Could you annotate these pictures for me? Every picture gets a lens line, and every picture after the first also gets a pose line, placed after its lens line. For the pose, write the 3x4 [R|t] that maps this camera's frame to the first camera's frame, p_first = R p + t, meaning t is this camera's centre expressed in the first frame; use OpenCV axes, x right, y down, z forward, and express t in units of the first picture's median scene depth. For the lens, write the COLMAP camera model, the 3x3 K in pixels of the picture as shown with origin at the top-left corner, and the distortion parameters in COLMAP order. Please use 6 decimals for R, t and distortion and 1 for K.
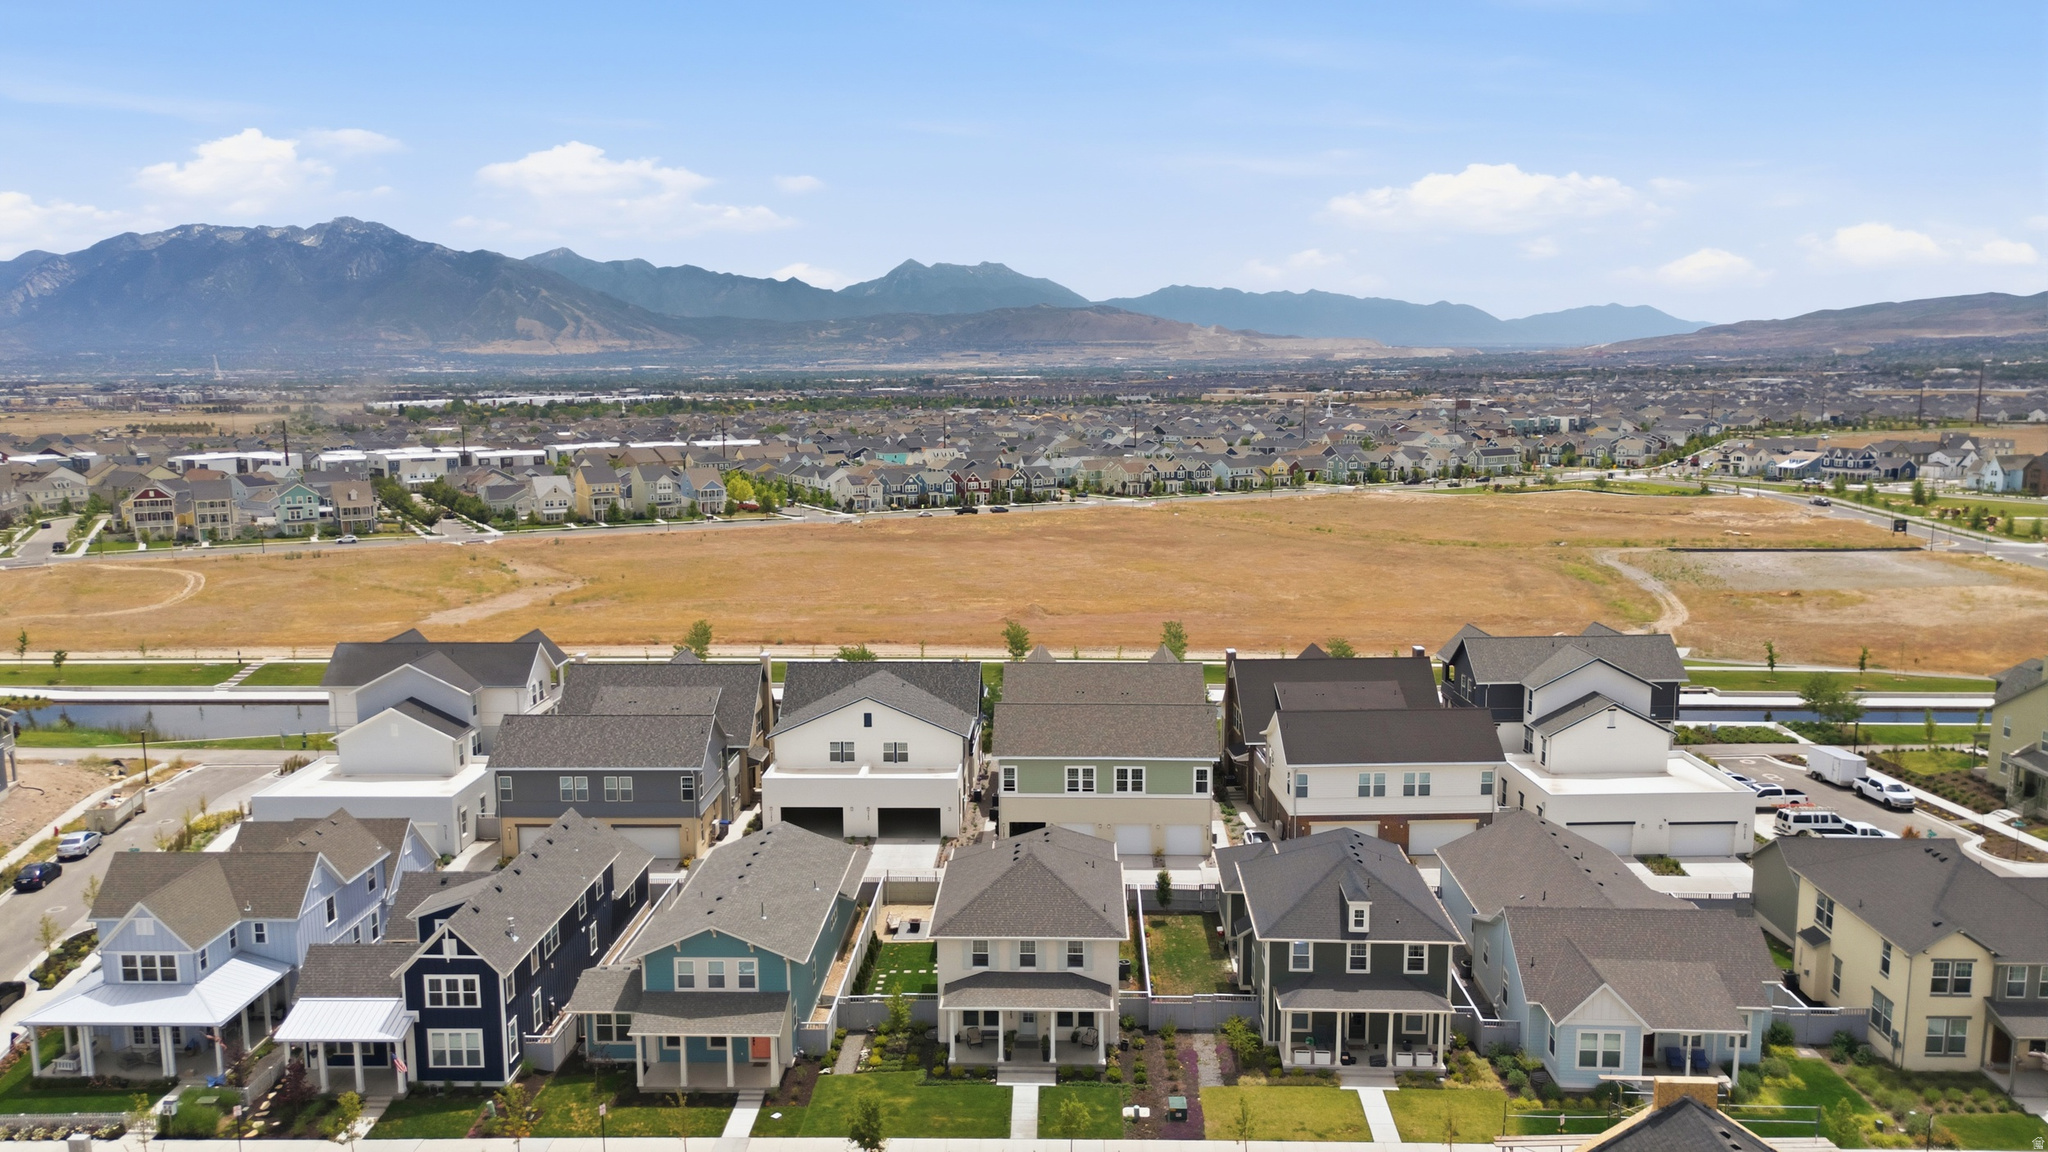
lens RADIAL K [[1506.8, 0, 1024.0], [0, 1506.8, 576.0], [0, 0, 1]] dist [0.081974, -0.084582]
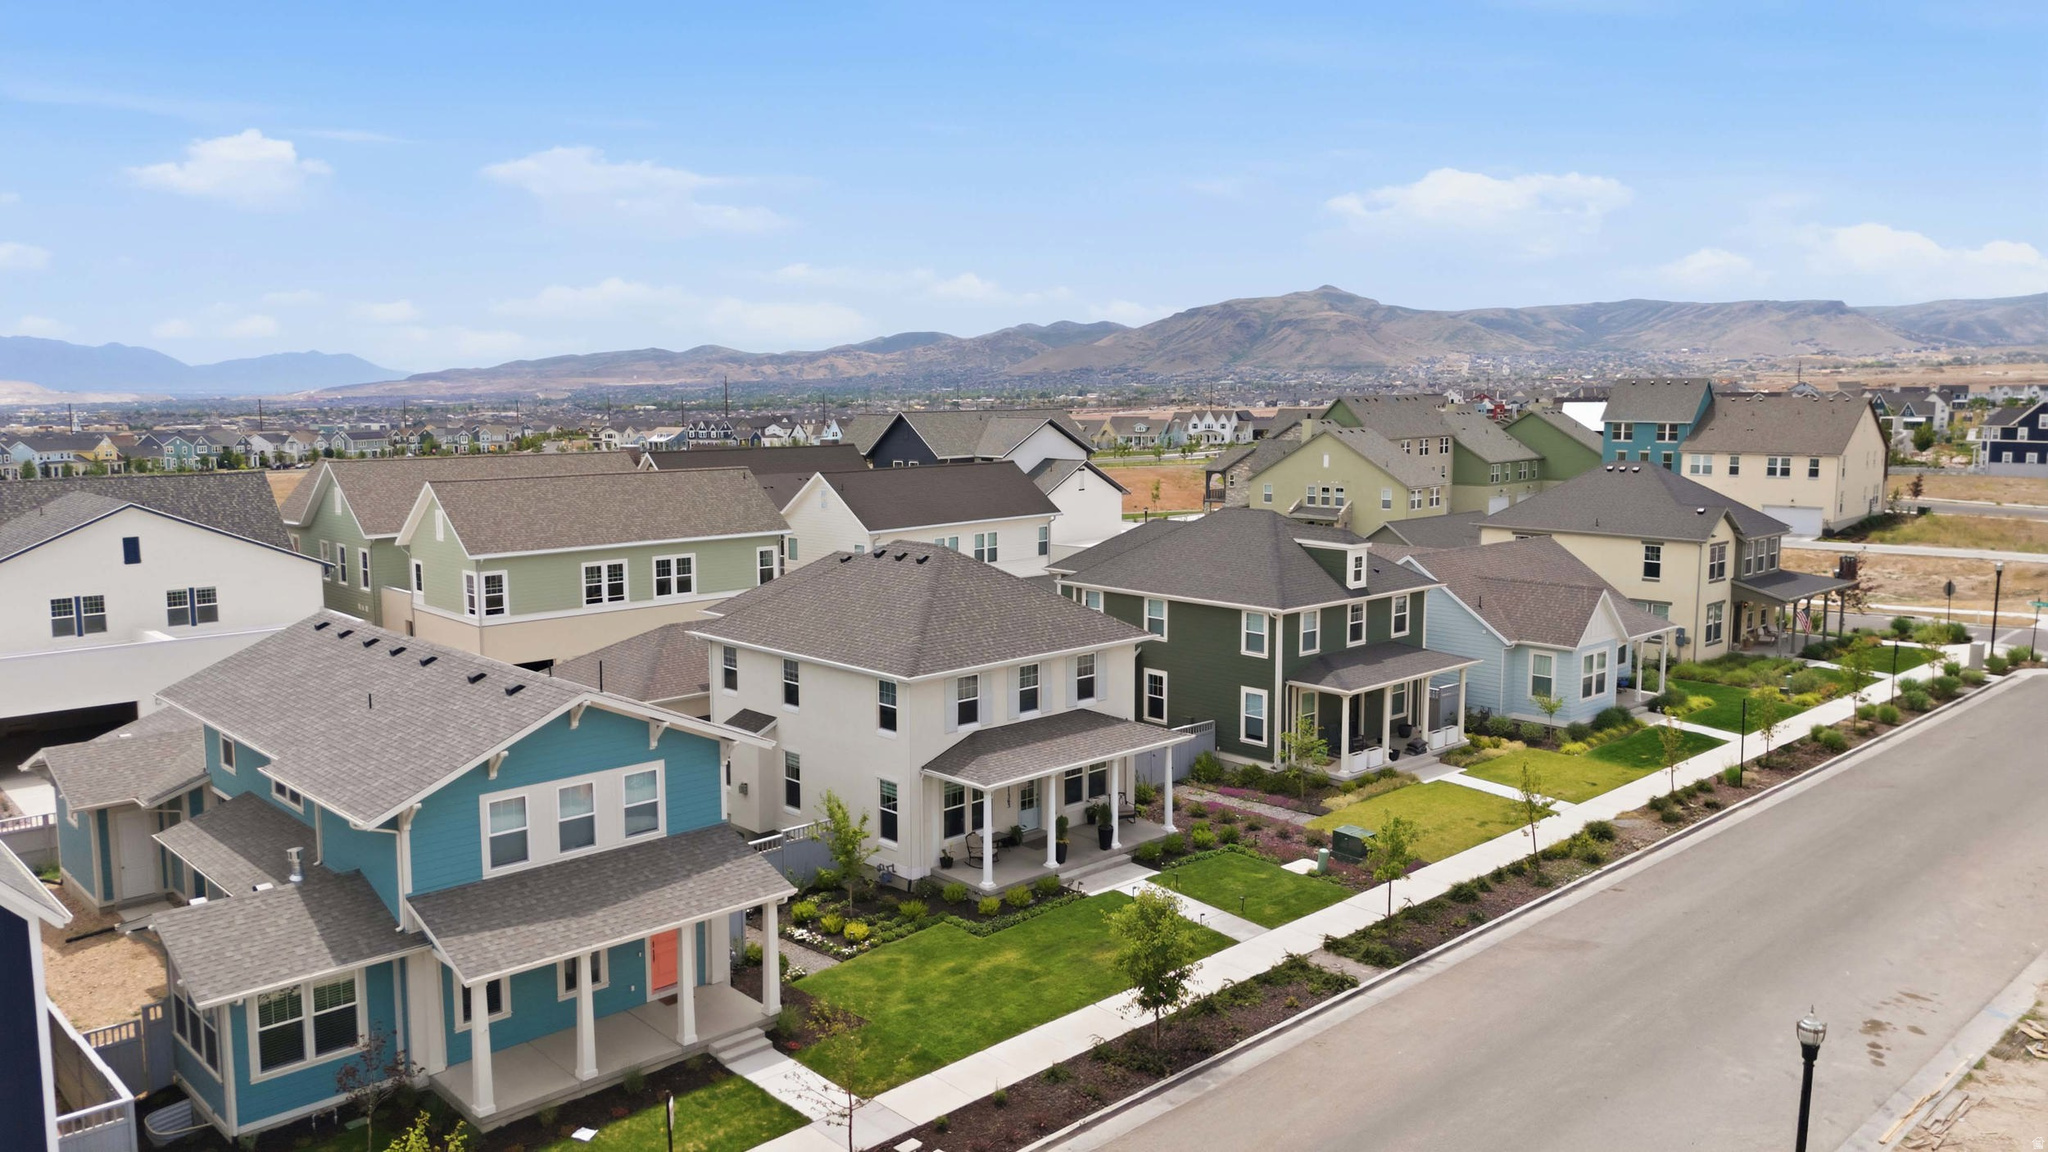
lens RADIAL K [[1506.8, 0, 1024.0], [0, 1506.8, 576.0], [0, 0, 1]] dist [0.081974, -0.084582]
pose [[0.700542, -0.087492, 0.708227, -0.406704], [0.109471, 0.993884, 0.014497, 0.199275], [-0.705164, 0.067375, 0.705835, 0.593899]]
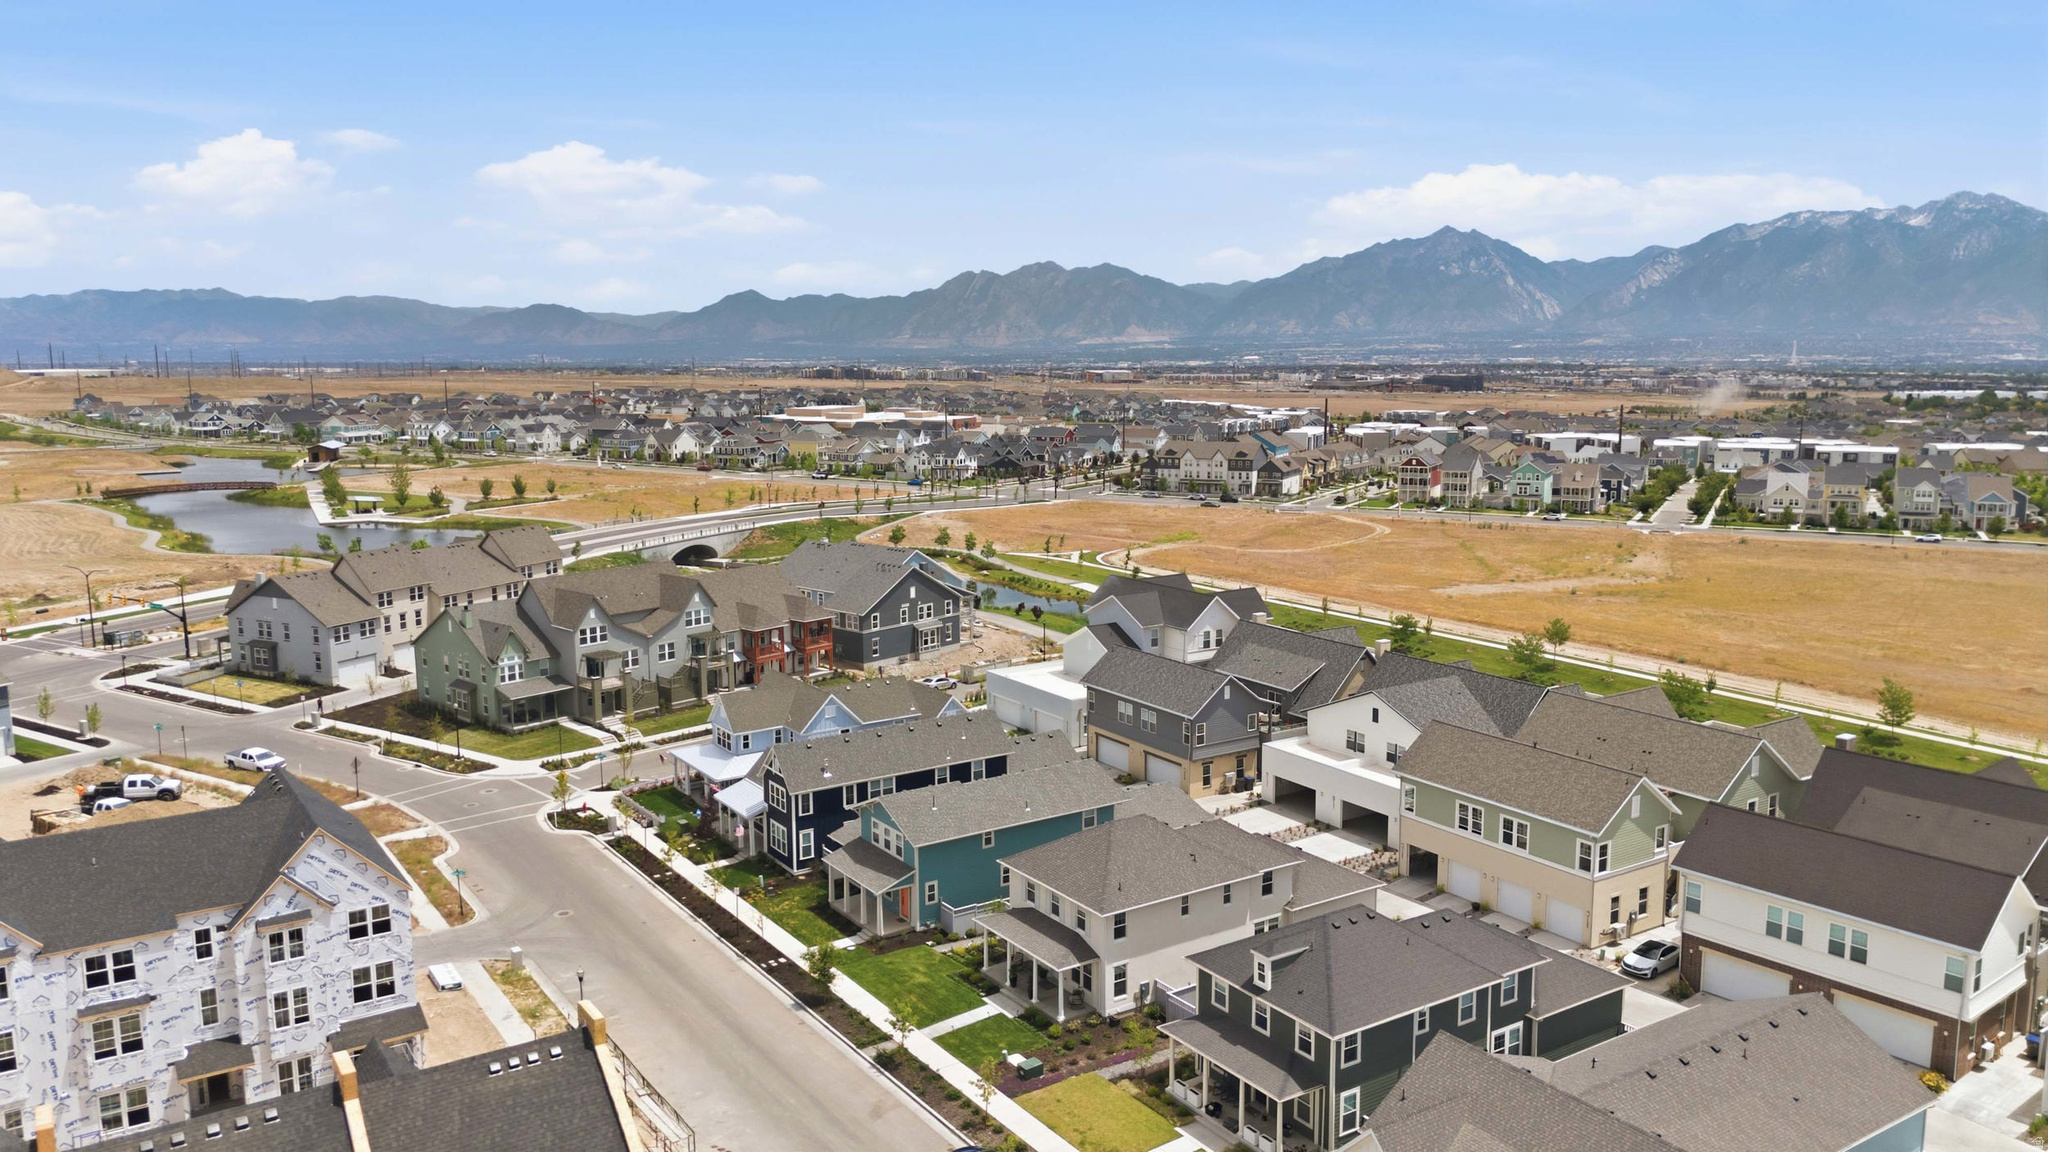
lens RADIAL K [[1506.8, 0, 1024.0], [0, 1506.8, 576.0], [0, 0, 1]] dist [0.081974, -0.084582]
pose [[0.582918, 0.131420, -0.801833, 0.831377], [-0.124104, 0.989655, 0.071982, -0.057925], [0.802997, 0.057551, 0.593197, 0.327935]]
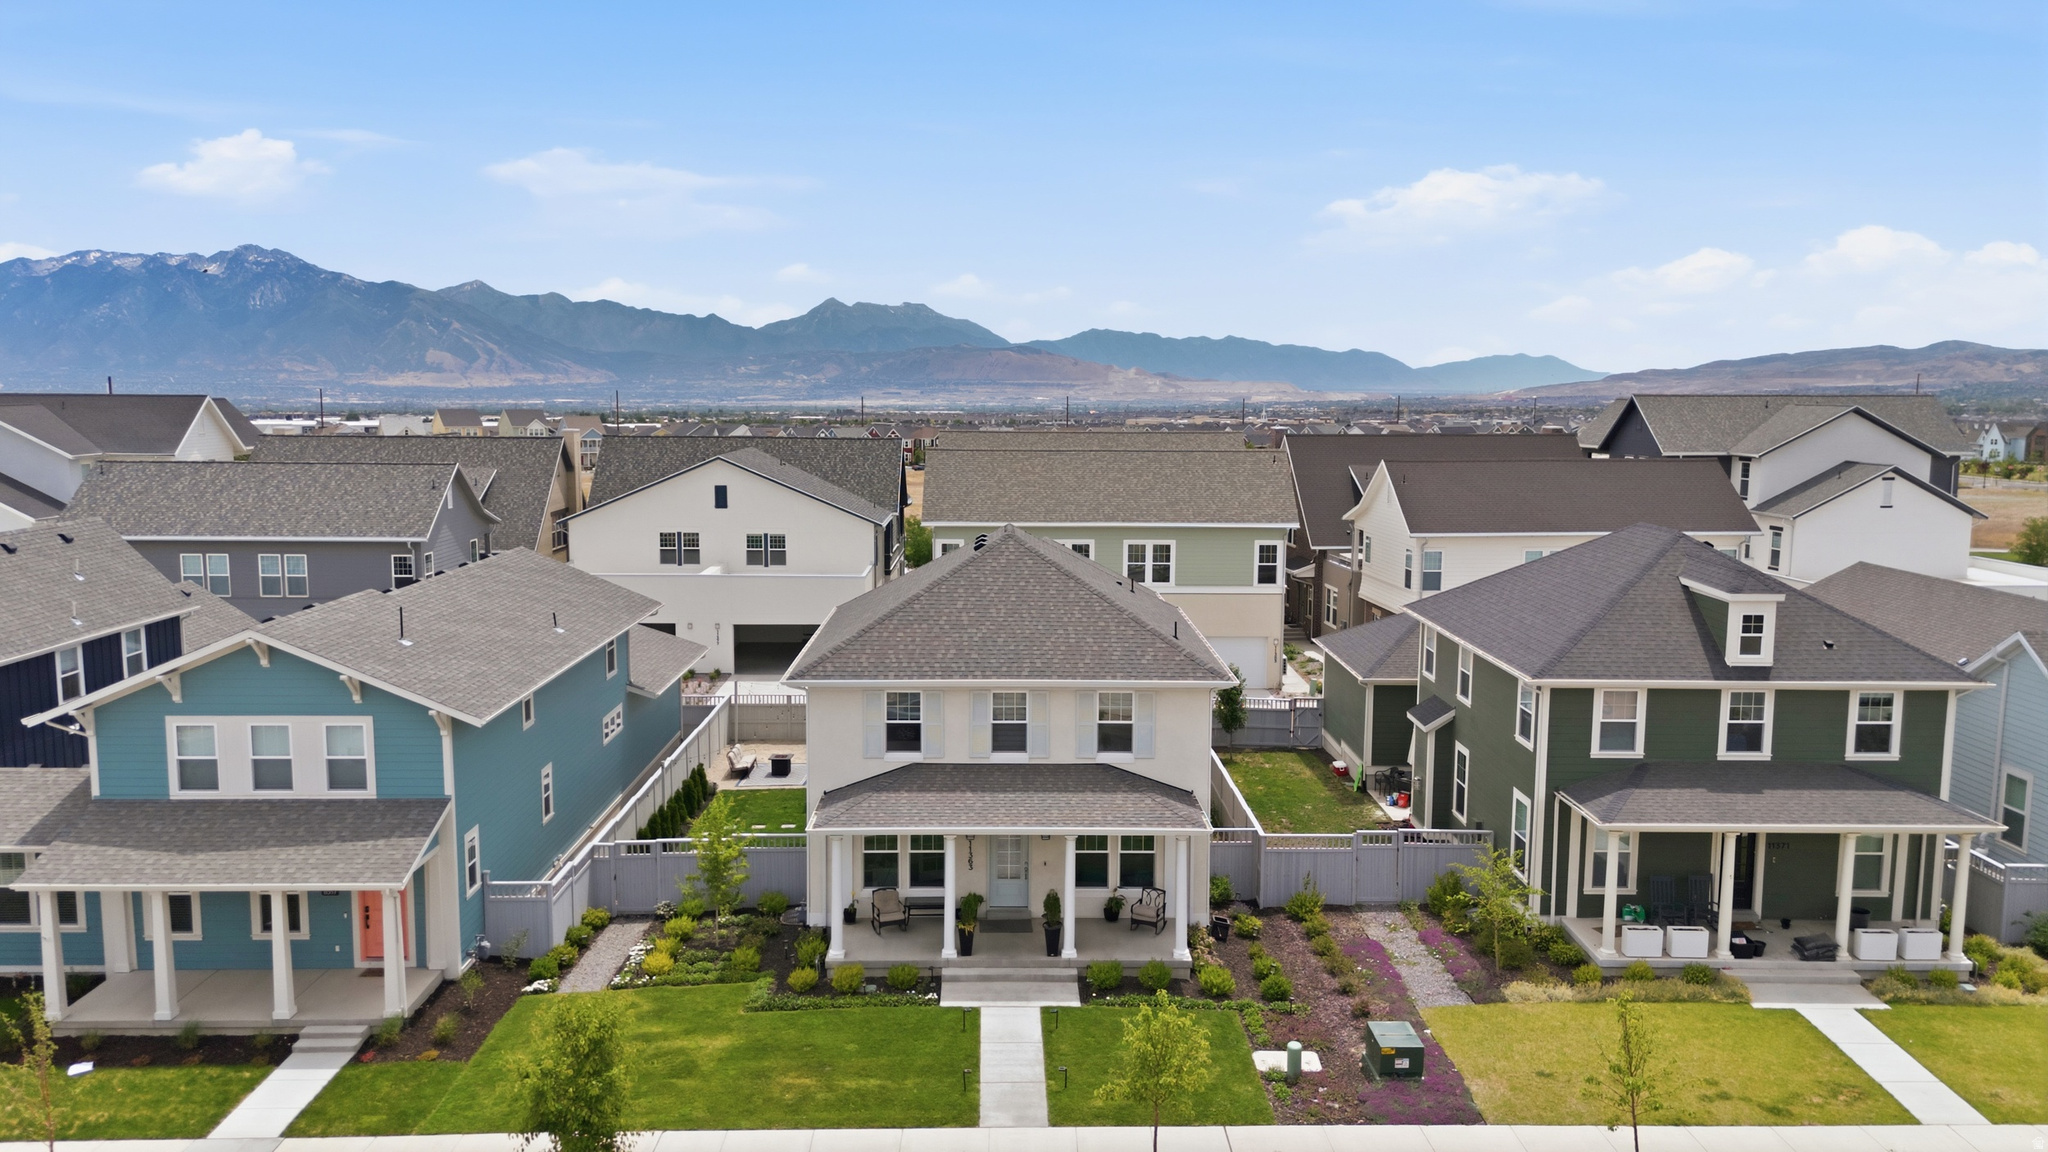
lens RADIAL K [[1506.8, 0, 1024.0], [0, 1506.8, 576.0], [0, 0, 1]] dist [0.081974, -0.084582]
pose [[0.998589, 0.005400, 0.052832, -0.017061], [-0.003984, 0.999631, -0.026877, 0.219473], [-0.052958, 0.026628, 0.998242, 0.557329]]
